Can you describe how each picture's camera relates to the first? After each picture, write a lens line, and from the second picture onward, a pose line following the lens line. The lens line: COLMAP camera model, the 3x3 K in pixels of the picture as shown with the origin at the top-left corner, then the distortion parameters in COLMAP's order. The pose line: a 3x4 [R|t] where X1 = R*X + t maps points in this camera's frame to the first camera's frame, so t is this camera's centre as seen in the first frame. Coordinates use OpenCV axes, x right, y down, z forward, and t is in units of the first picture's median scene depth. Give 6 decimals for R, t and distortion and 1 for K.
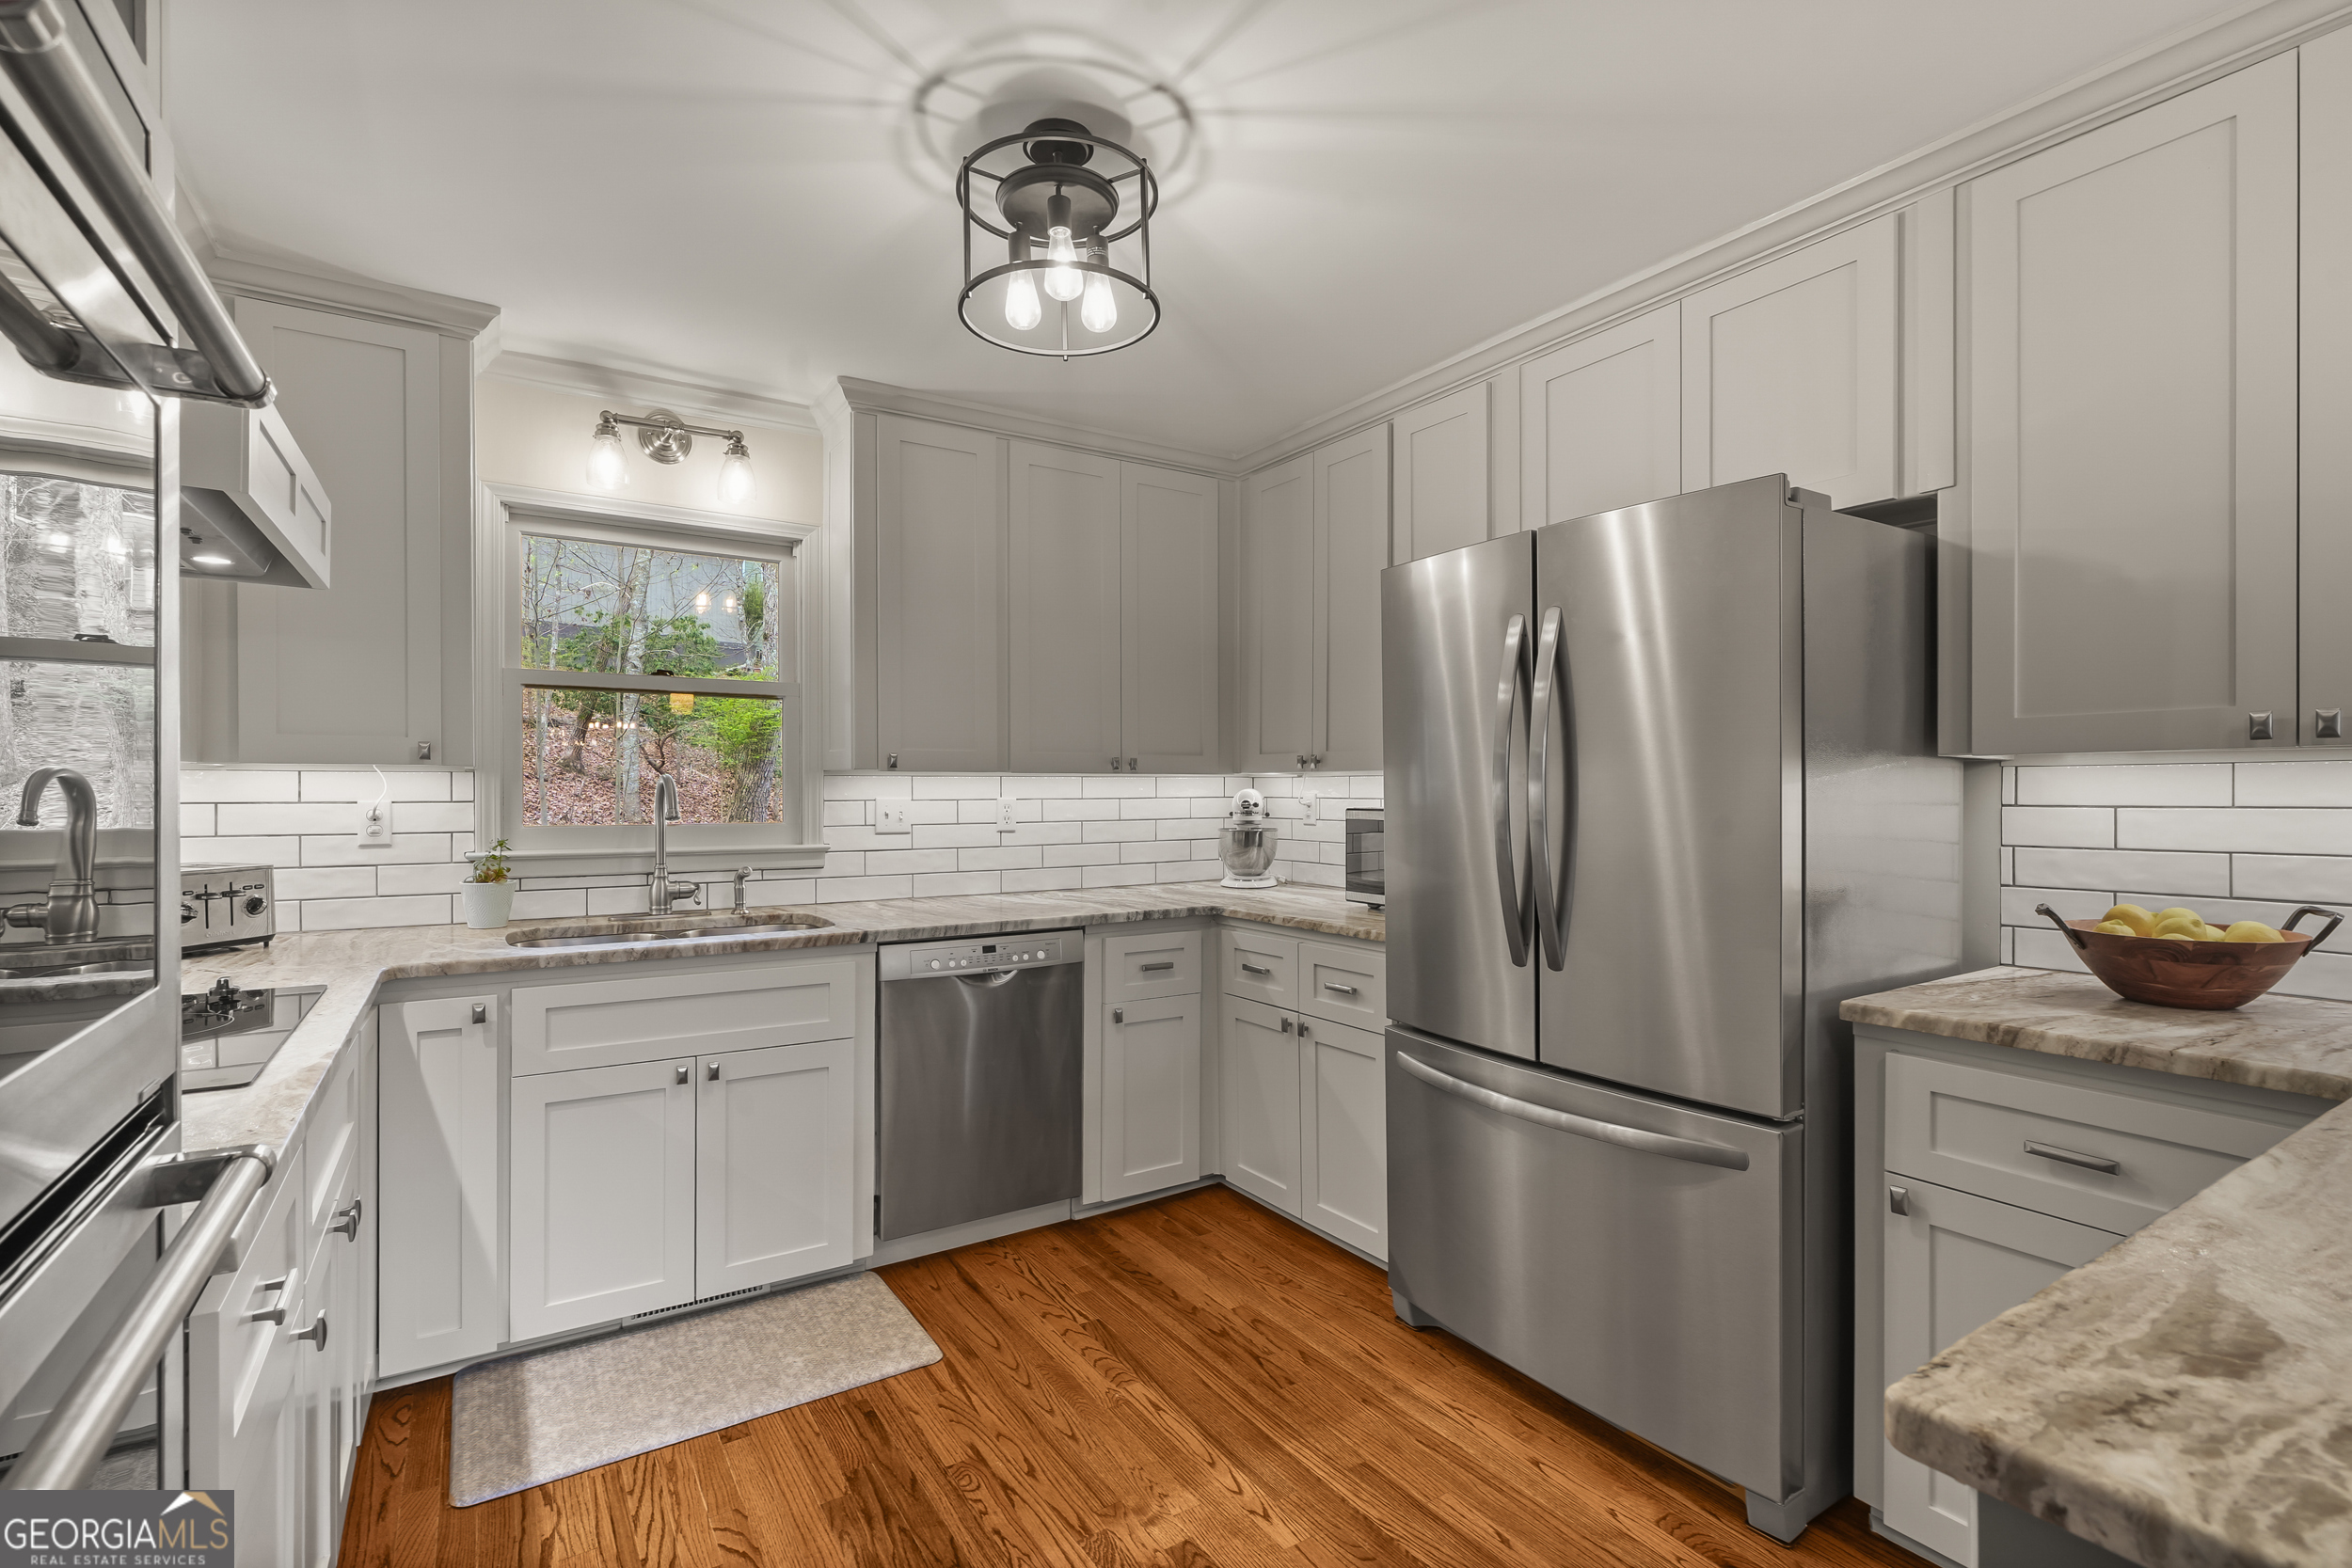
lens RADIAL K [[1083.5, 0, 1172.8], [0, 1083.5, 786.4], [0, 0, 1]] dist [-0.010741, 0.001061]
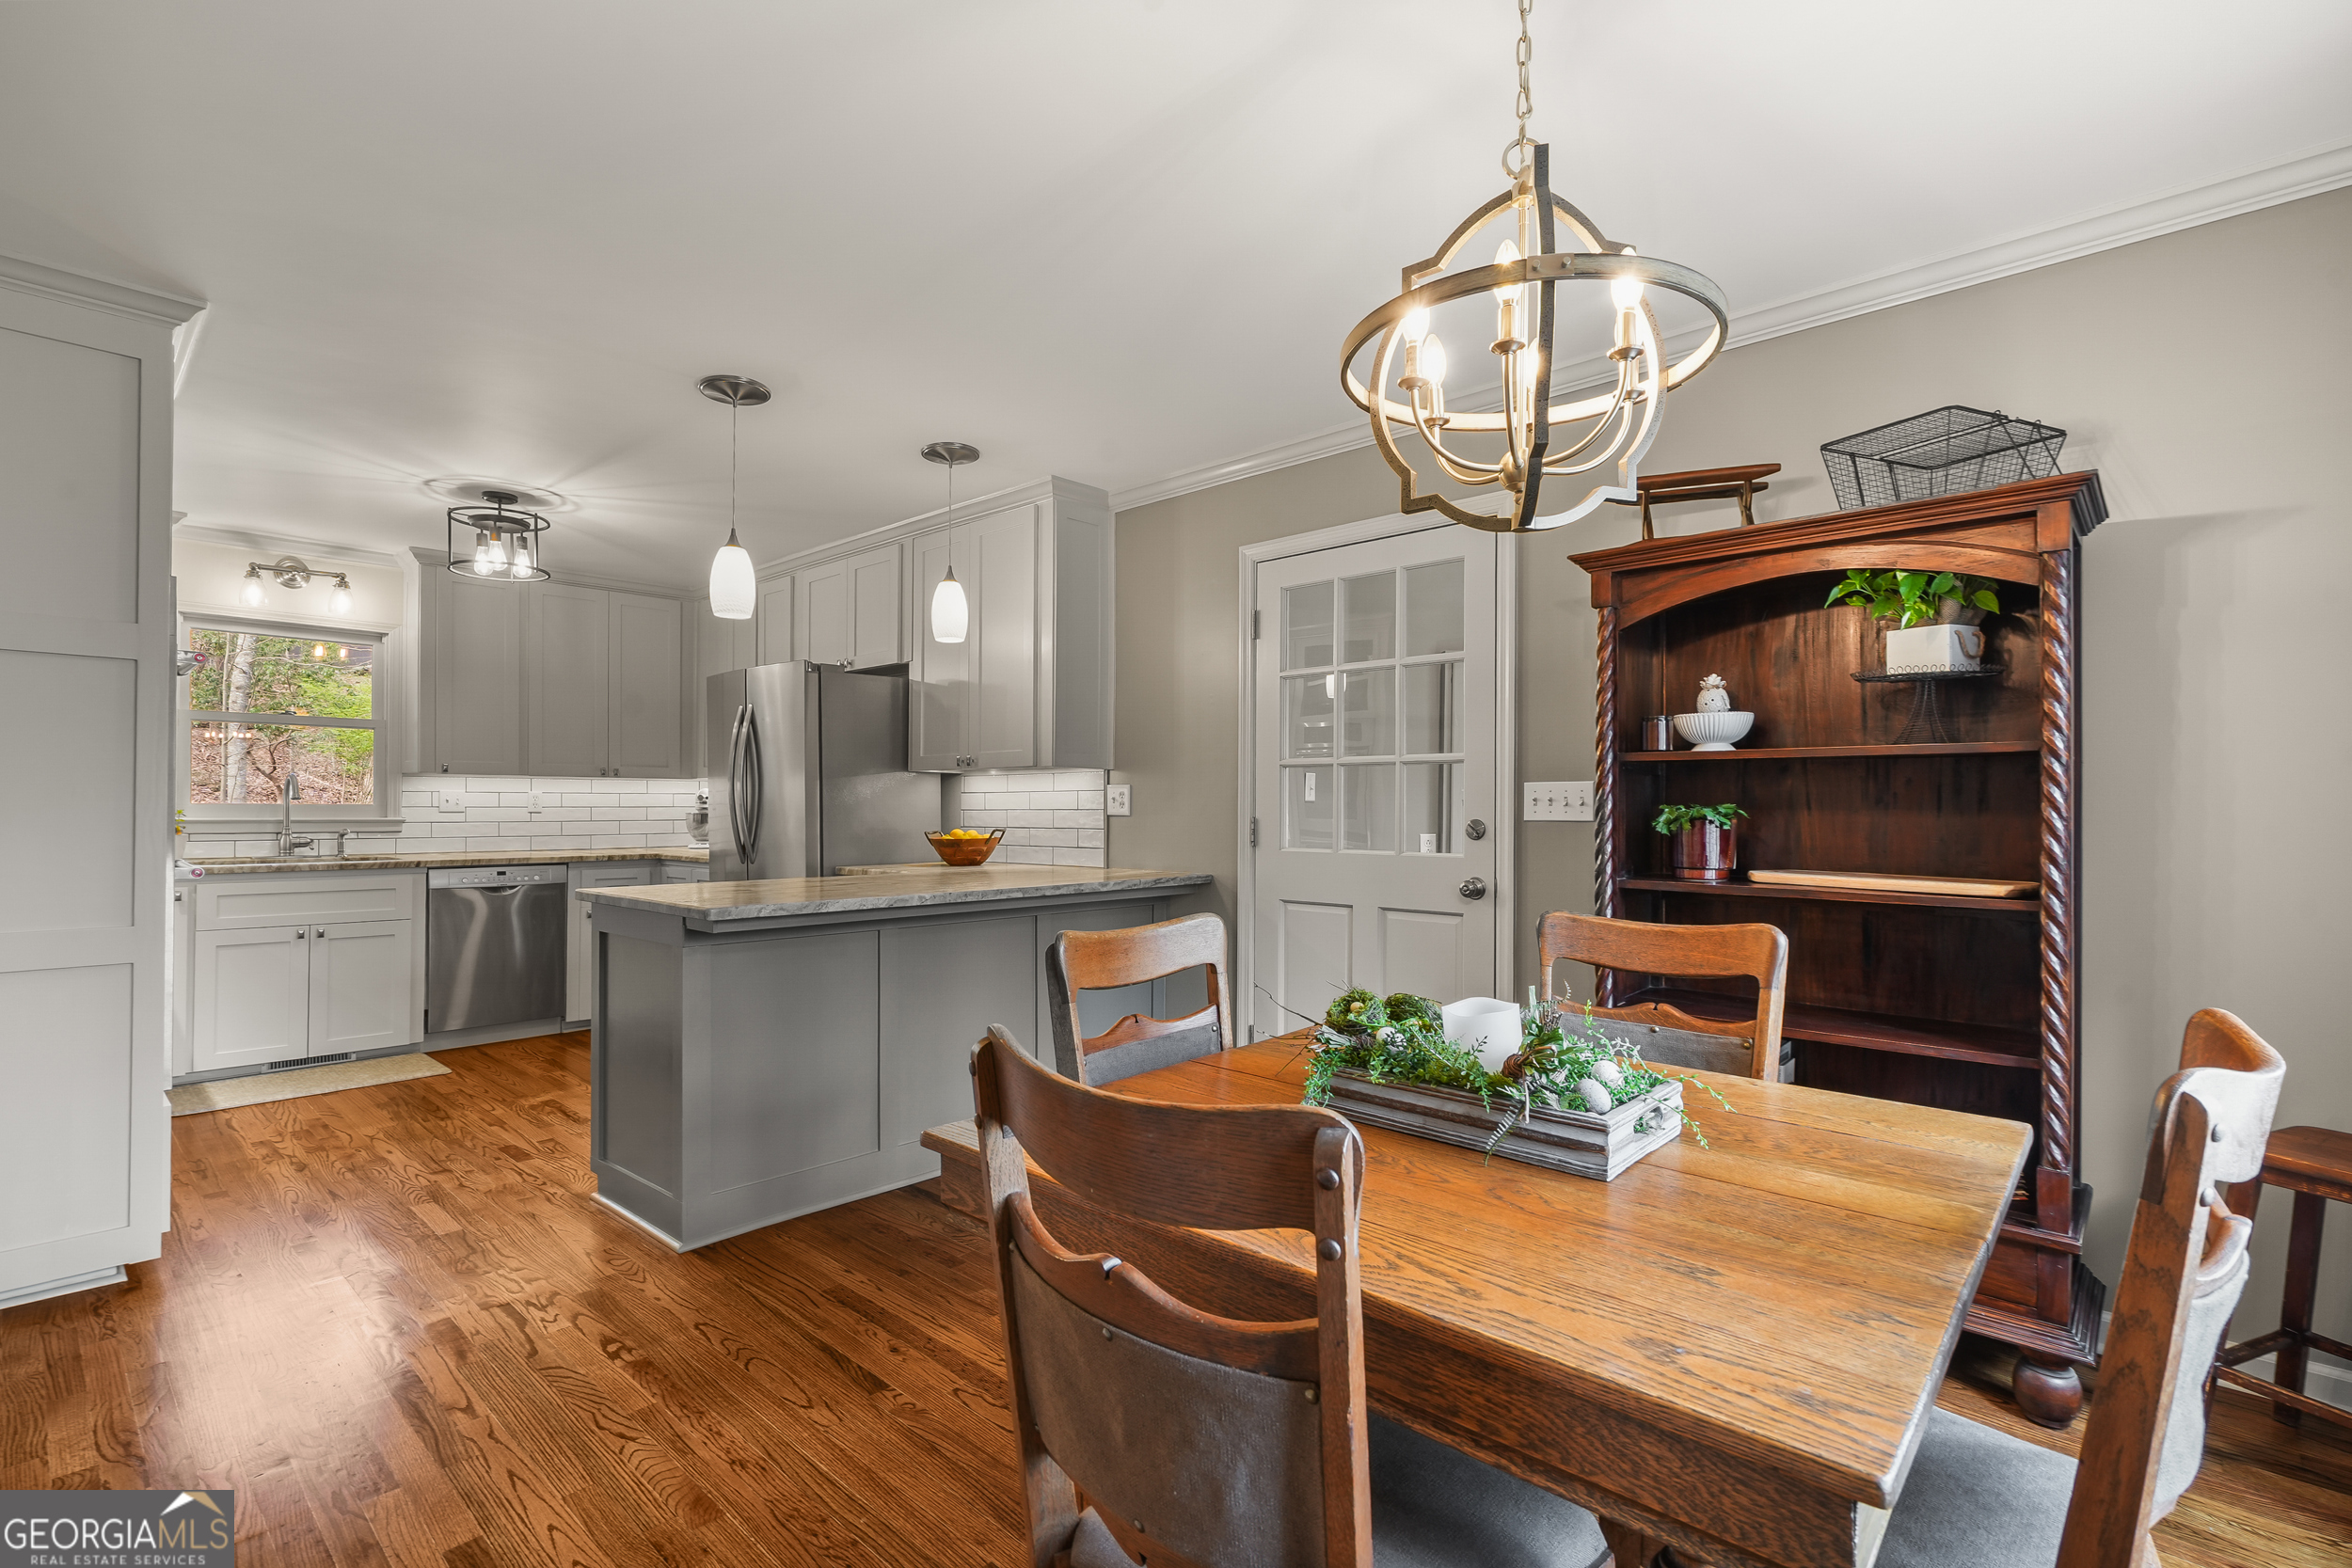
lens RADIAL K [[1083.5, 0, 1183.1], [0, 1083.5, 795.5], [0, 0, 1]] dist [-0.010741, 0.001061]
pose [[0.965437, 0.006933, 0.260545, 0.433722], [-0.005373, 0.999963, -0.006697, 0.025940], [-0.260582, 0.005065, 0.965438, -0.973775]]
